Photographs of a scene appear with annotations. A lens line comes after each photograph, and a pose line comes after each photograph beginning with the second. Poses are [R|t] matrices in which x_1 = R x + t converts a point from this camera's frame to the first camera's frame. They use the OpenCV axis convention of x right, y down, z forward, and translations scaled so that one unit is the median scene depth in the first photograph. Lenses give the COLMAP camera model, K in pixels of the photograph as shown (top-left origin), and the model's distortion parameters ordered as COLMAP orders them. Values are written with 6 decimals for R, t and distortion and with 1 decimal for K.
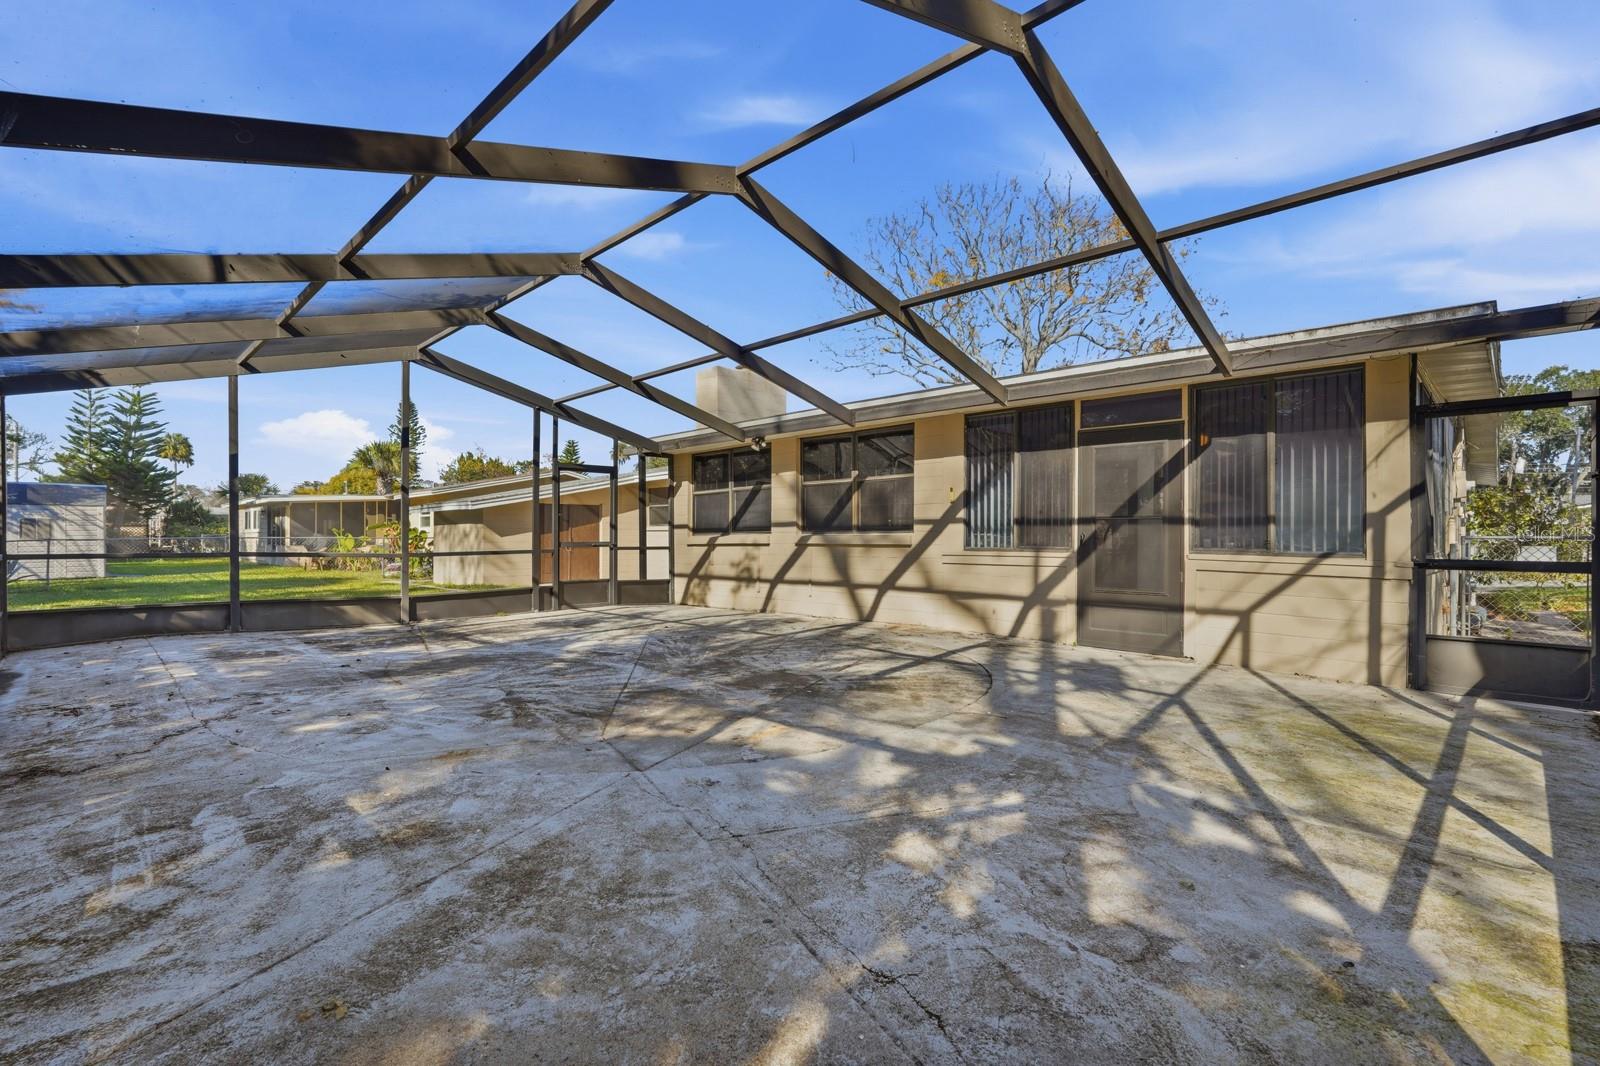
lens RADIAL K [[713.5, 0, 805.8], [0, 713.5, 540.8], [0, 0, 1]] dist [0.000228, 0.001425]
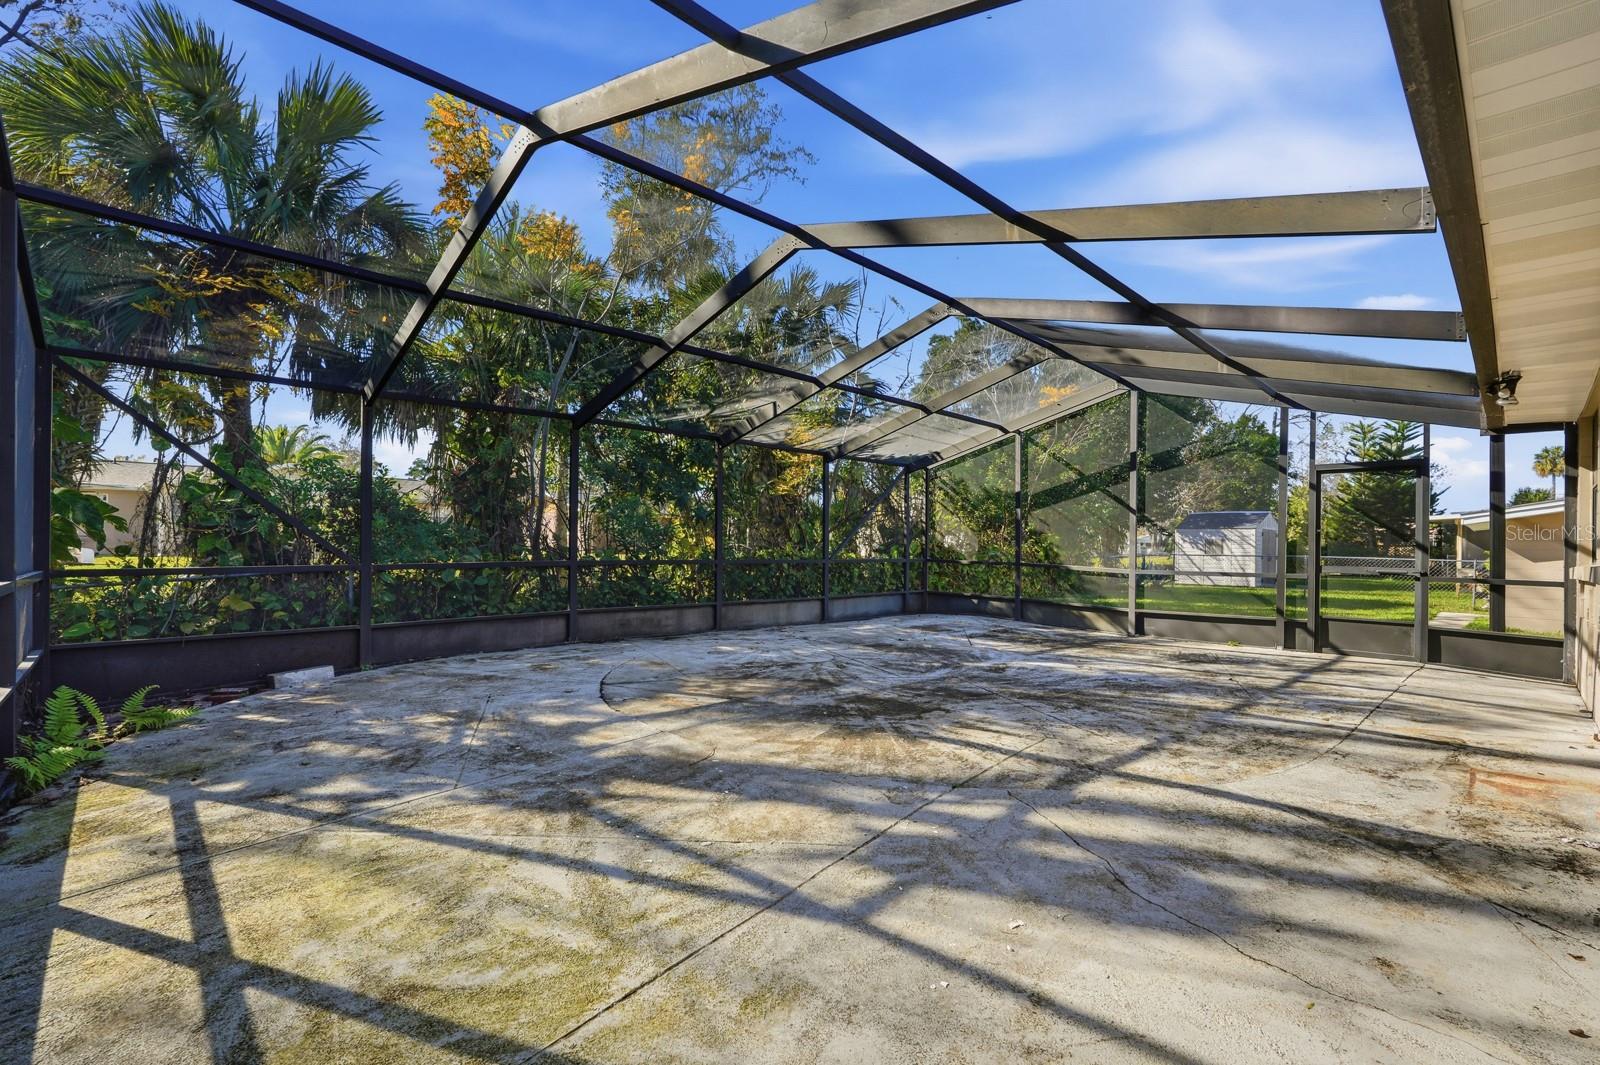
lens RADIAL K [[713.5, 0, 805.8], [0, 713.5, 540.3], [0, 0, 1]] dist [0.000228, 0.001425]
pose [[-0.019819, -0.007377, -0.999776, 1.344995], [-0.021104, 0.999753, -0.006959, -0.022527], [0.999581, 0.020961, -0.019970, 1.358908]]
